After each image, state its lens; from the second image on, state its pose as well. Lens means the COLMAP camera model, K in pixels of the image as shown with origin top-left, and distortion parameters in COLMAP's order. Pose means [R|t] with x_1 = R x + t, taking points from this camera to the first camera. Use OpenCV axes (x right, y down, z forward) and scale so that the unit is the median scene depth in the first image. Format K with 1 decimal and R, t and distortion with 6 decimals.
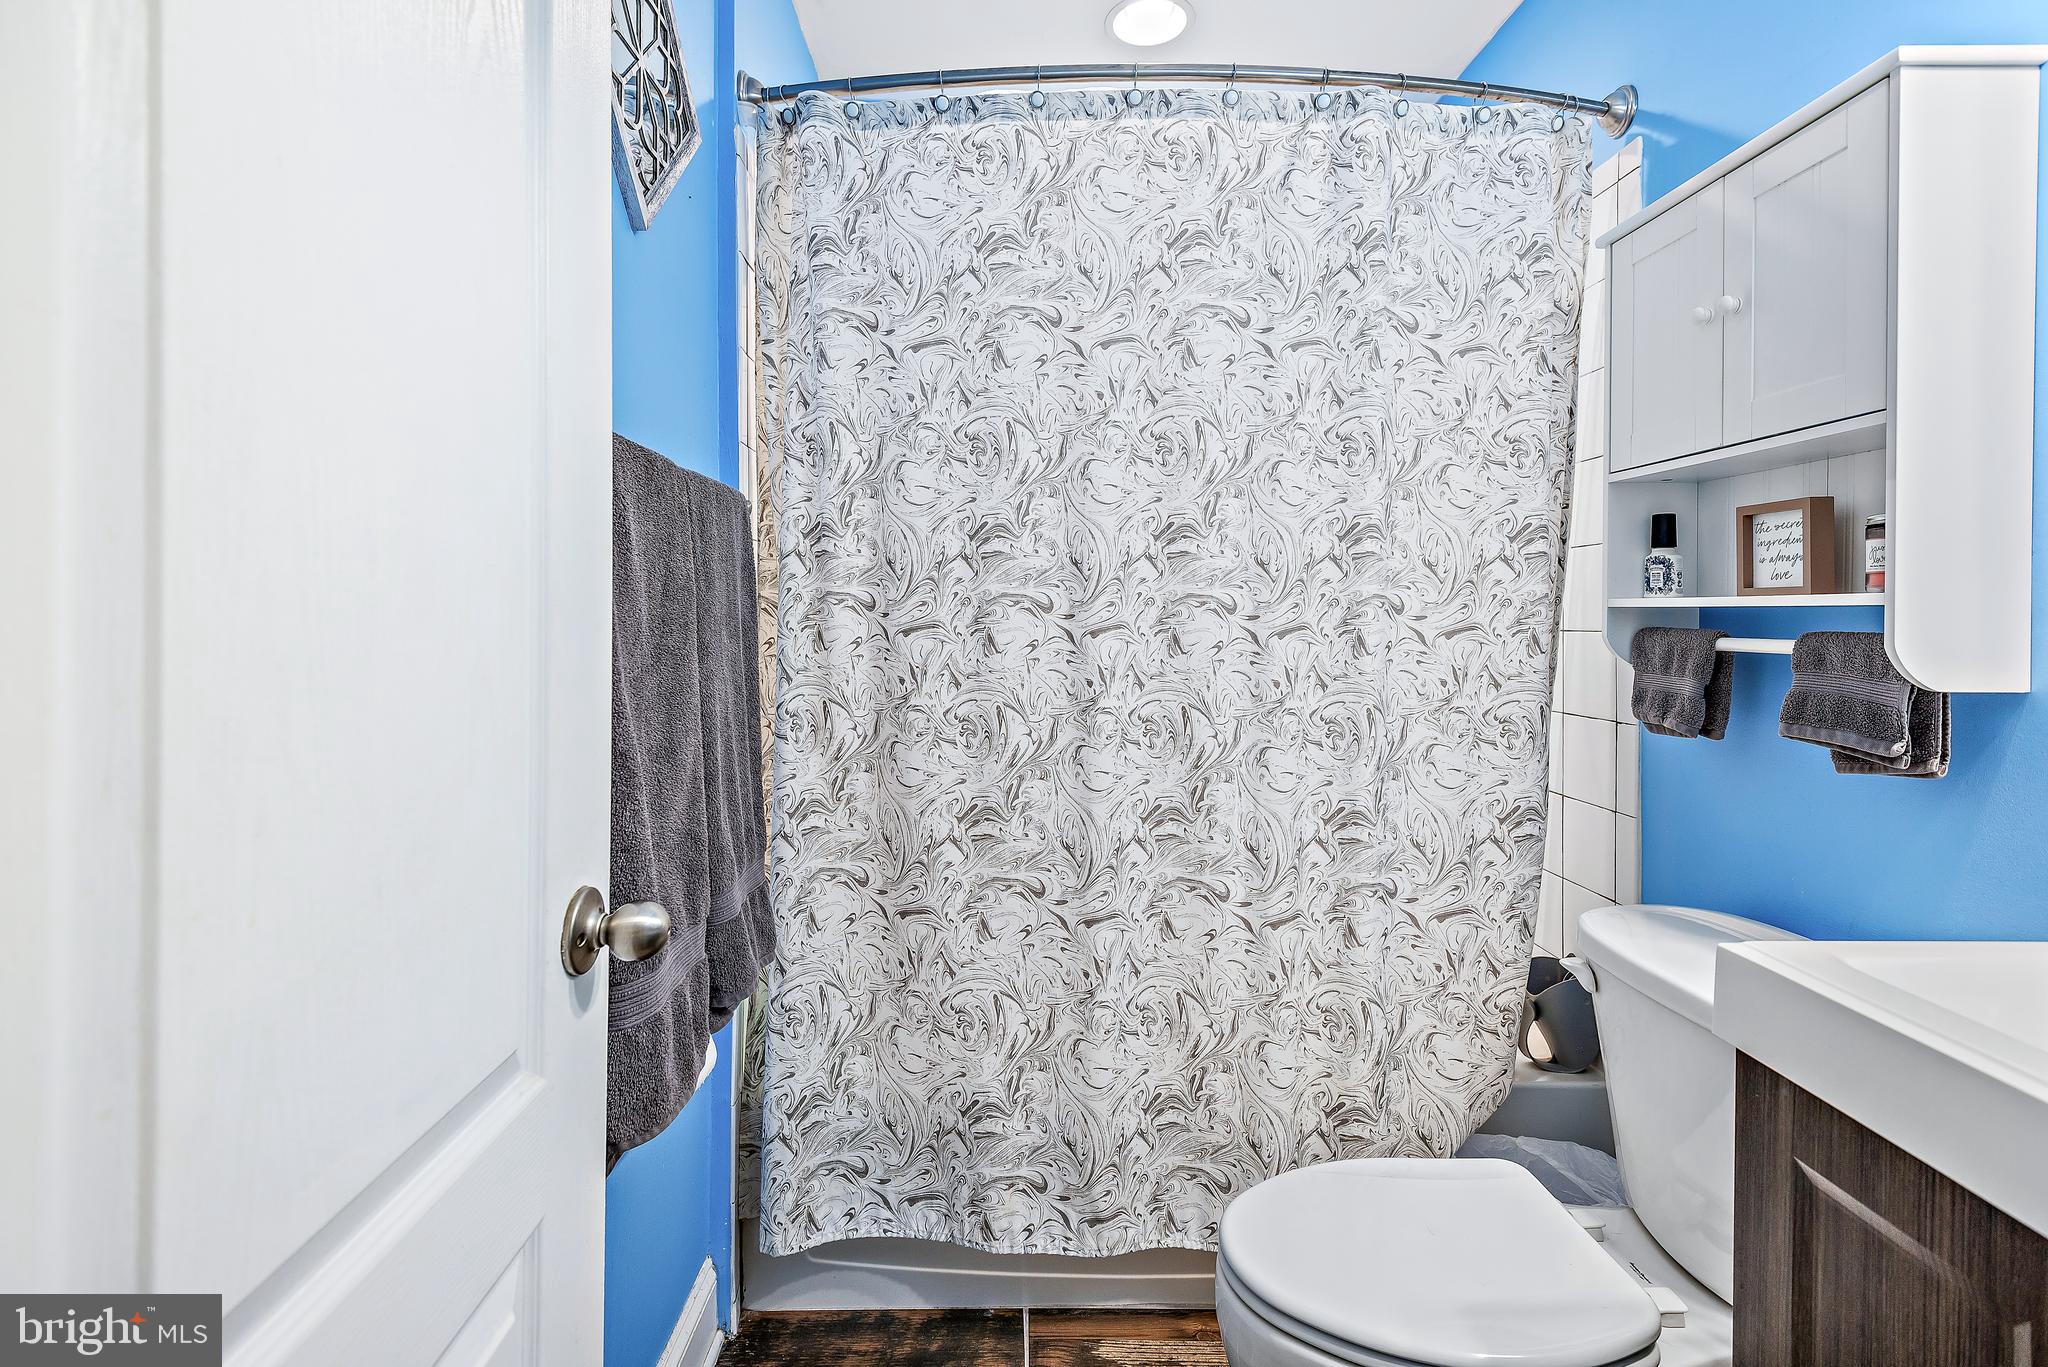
lens RADIAL K [[948.8, 0, 1034.8], [0, 948.8, 622.3], [0, 0, 1]] dist [0.045478, -0.024581]
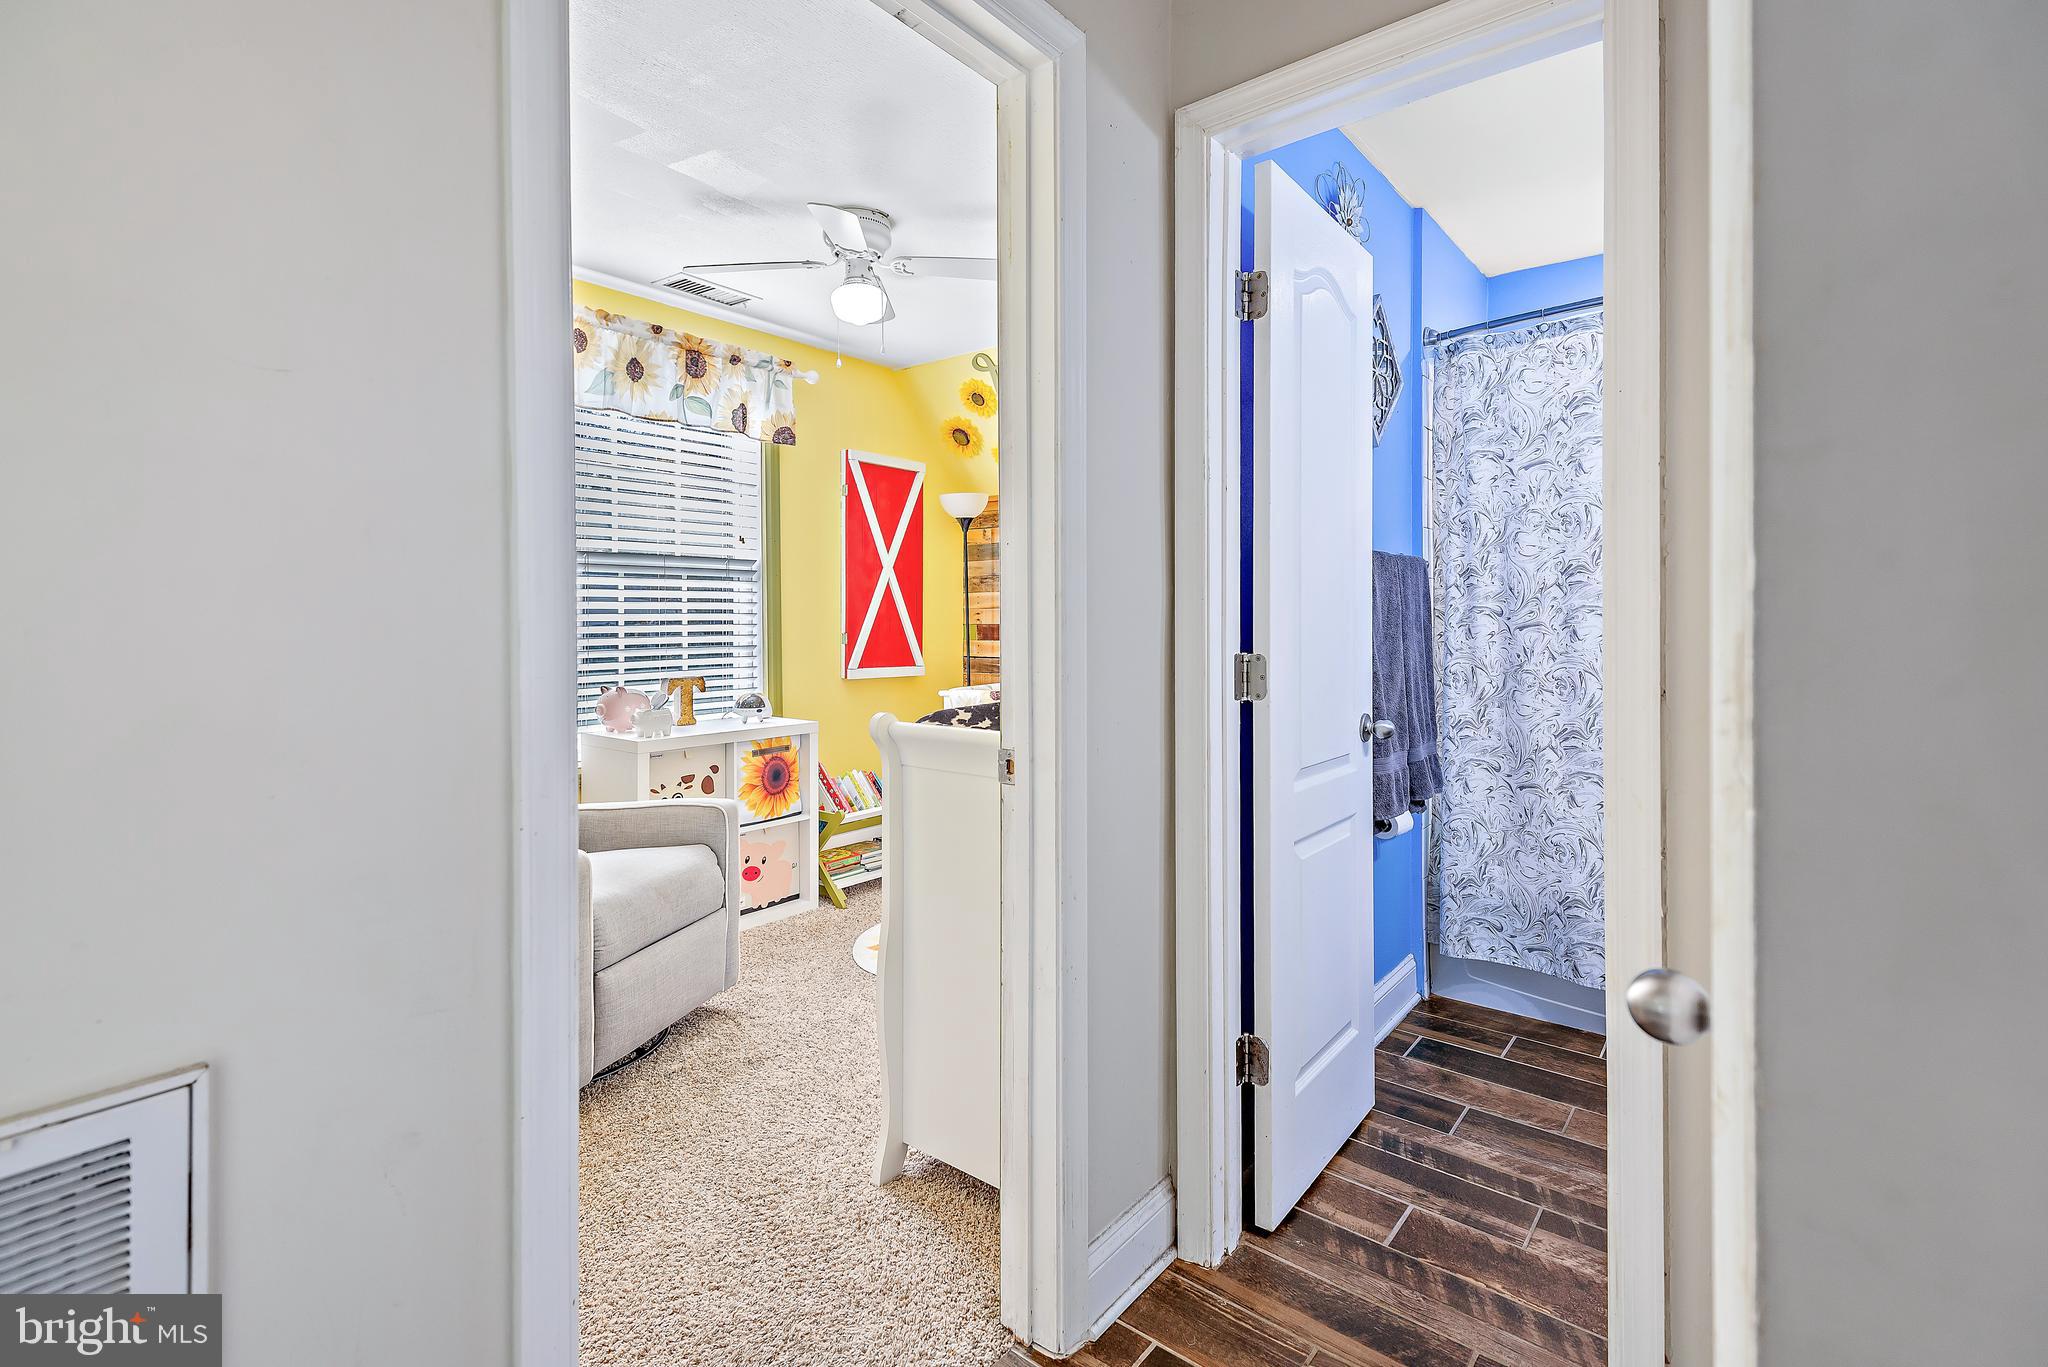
lens RADIAL K [[948.8, 0, 1034.8], [0, 948.8, 622.3], [0, 0, 1]] dist [0.045478, -0.024581]
pose [[0.765301, -0.006222, -0.643642, 0.319971], [0.004644, 0.999981, -0.004145, 0.002038], [0.643655, 0.000183, 0.765315, -0.946877]]
